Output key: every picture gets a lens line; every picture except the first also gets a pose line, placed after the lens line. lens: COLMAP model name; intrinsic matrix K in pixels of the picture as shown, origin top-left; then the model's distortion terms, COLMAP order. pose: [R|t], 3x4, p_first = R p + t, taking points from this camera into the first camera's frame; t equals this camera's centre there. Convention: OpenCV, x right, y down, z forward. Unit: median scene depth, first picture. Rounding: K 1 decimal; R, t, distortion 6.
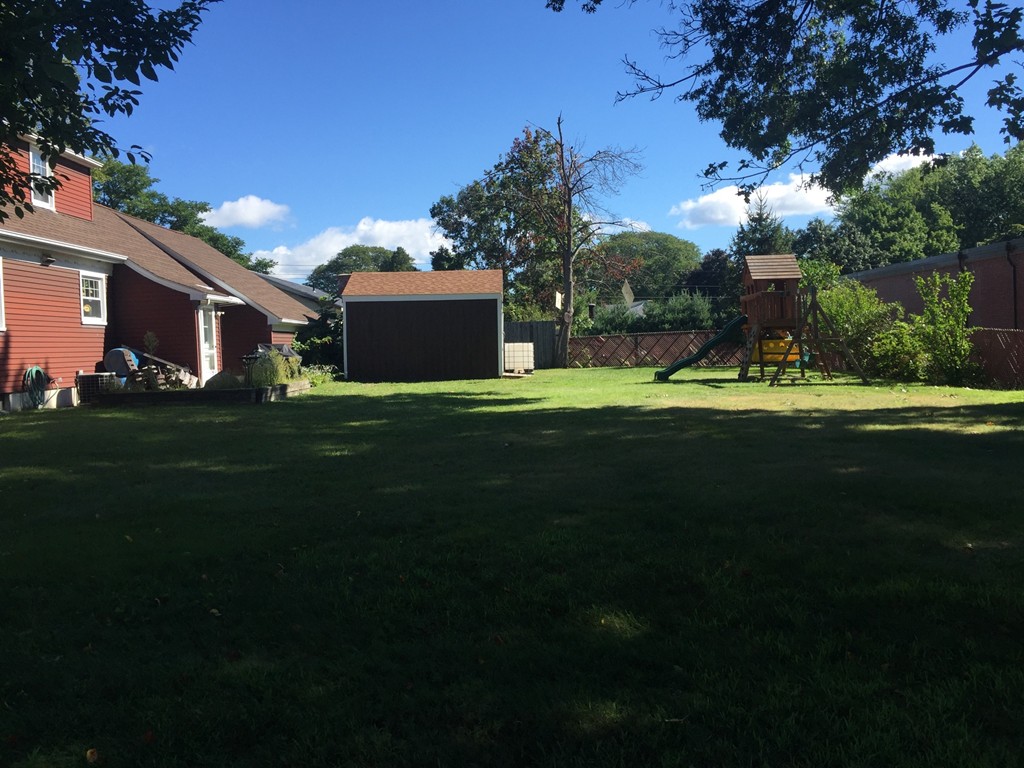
lens RADIAL K [[865.5, 0, 515.5], [0, 865.5, 390.2], [0, 0, 1]] dist [0.084744, -0.114552]
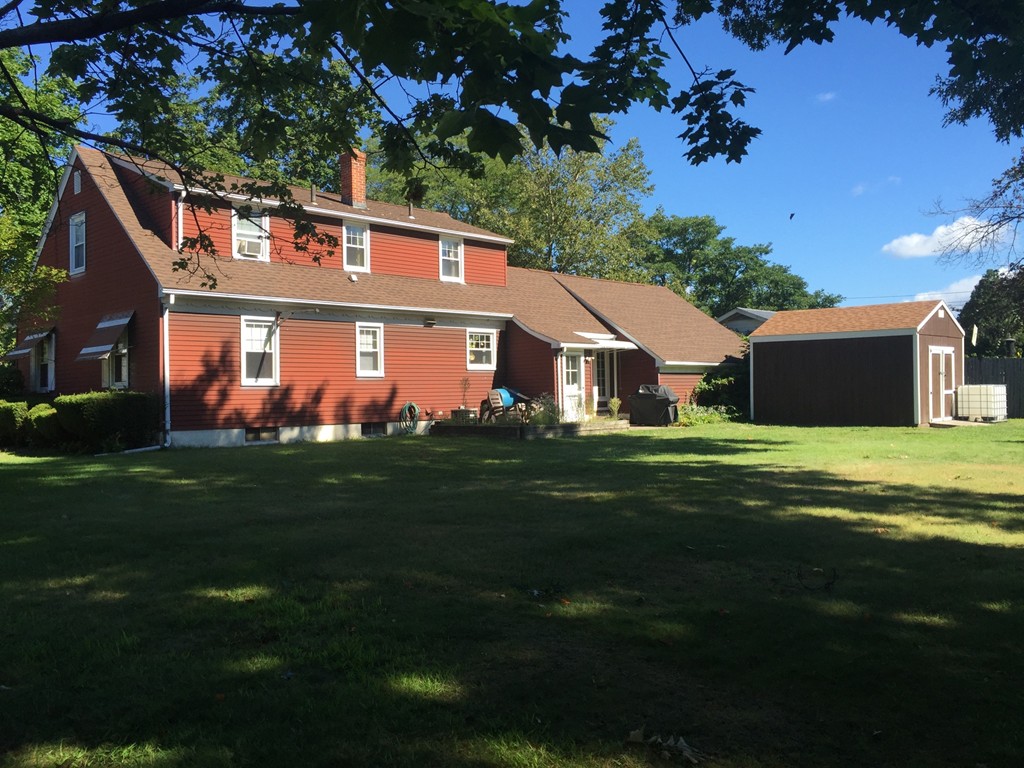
lens RADIAL K [[865.5, 0, 515.5], [0, 865.5, 390.2], [0, 0, 1]] dist [0.084744, -0.114552]
pose [[0.713845, 0.017133, -0.700094, 0.420769], [-0.042303, 0.998930, -0.018687, -0.022913], [0.699025, 0.042955, 0.713806, 0.134028]]
